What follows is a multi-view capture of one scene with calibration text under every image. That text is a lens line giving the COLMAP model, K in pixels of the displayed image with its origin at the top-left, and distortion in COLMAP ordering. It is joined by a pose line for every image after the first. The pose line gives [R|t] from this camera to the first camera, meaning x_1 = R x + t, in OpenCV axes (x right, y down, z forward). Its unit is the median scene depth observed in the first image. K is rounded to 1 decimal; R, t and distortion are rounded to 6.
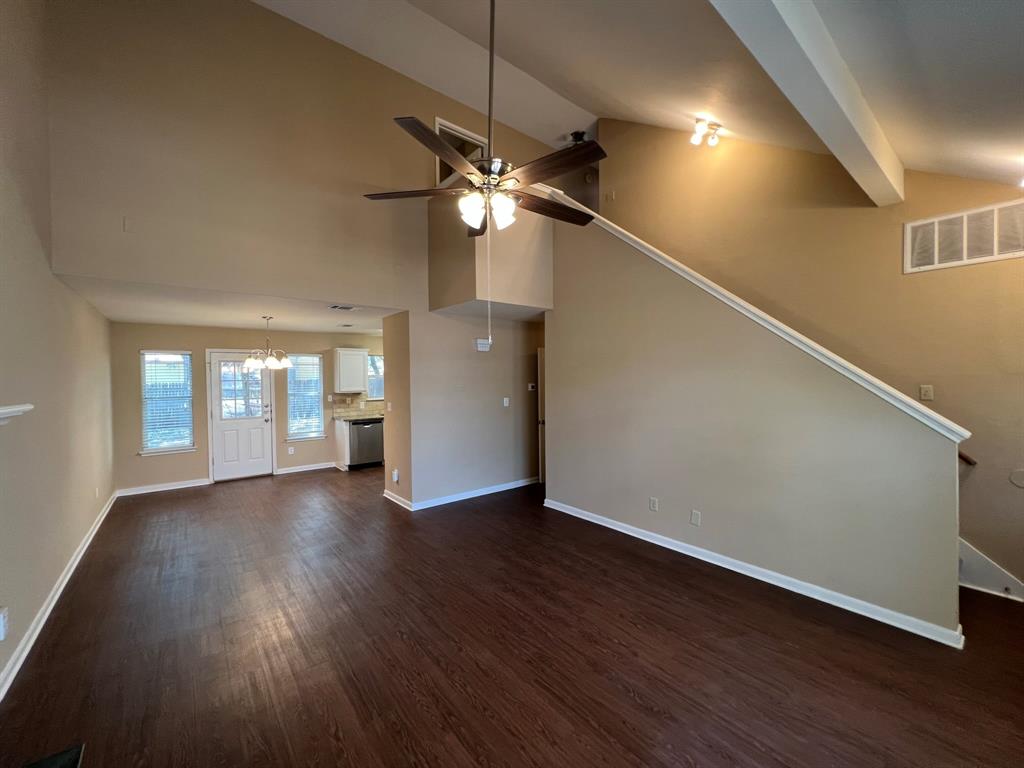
lens RADIAL K [[414.2, 0, 516.3], [0, 414.2, 381.9], [0, 0, 1]] dist [-0.001779, -0.000284]
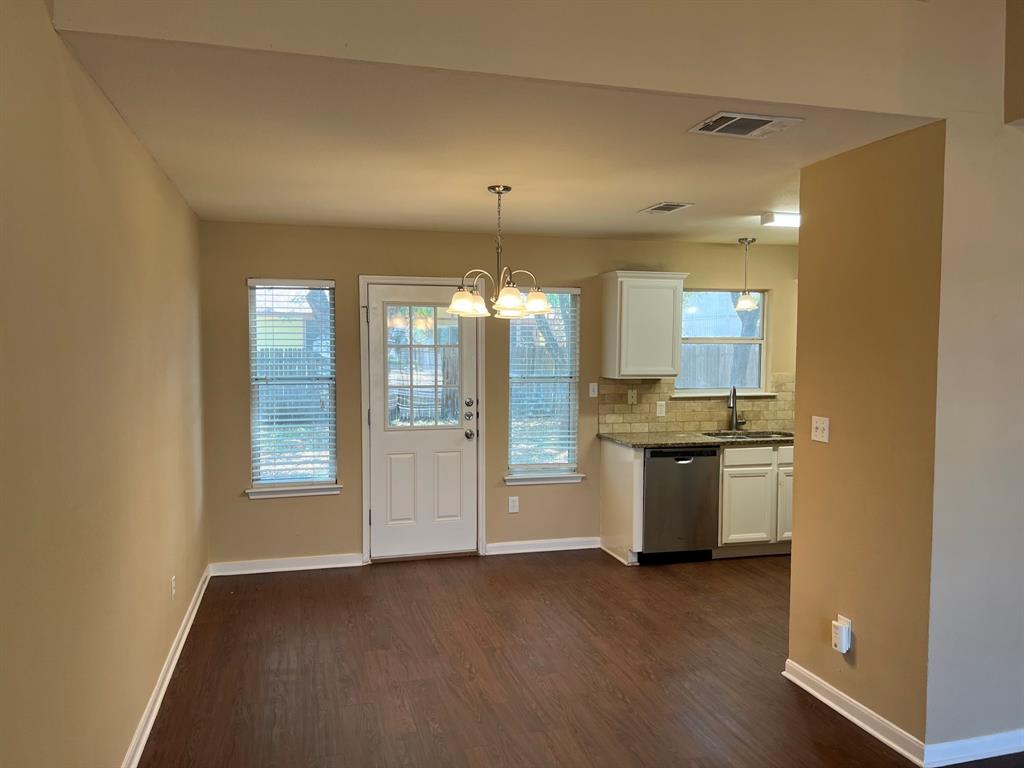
lens RADIAL K [[766.5, 0, 509.7], [0, 766.5, 387.1], [0, 0, 1]] dist [0.033889, -0.042167]
pose [[0.917336, 0.036531, -0.396435, -0.231554], [-0.019408, 0.998701, 0.047120, 0.000664], [0.397641, -0.035531, 0.916853, 0.252529]]
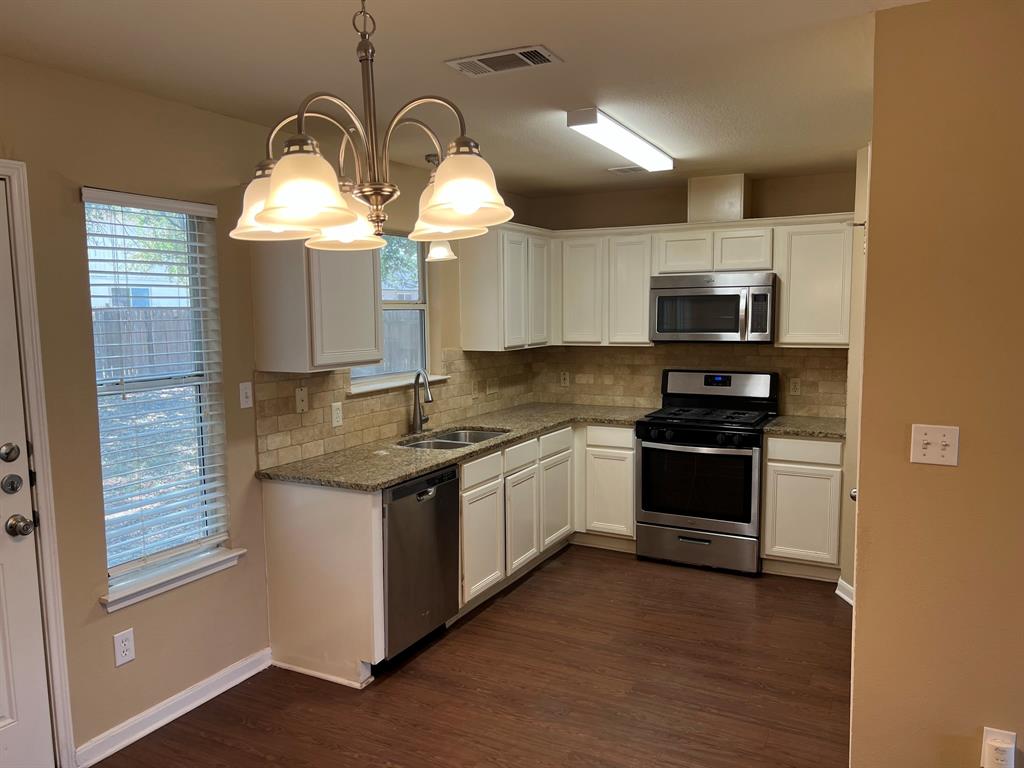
lens RADIAL K [[766.5, 0, 509.7], [0, 766.5, 387.1], [0, 0, 1]] dist [0.033889, -0.042167]
pose [[0.917982, -0.037989, 0.394799, -0.526797], [0.003880, 0.996215, 0.086837, -0.003539], [-0.396604, -0.078183, 0.914654, 0.576432]]
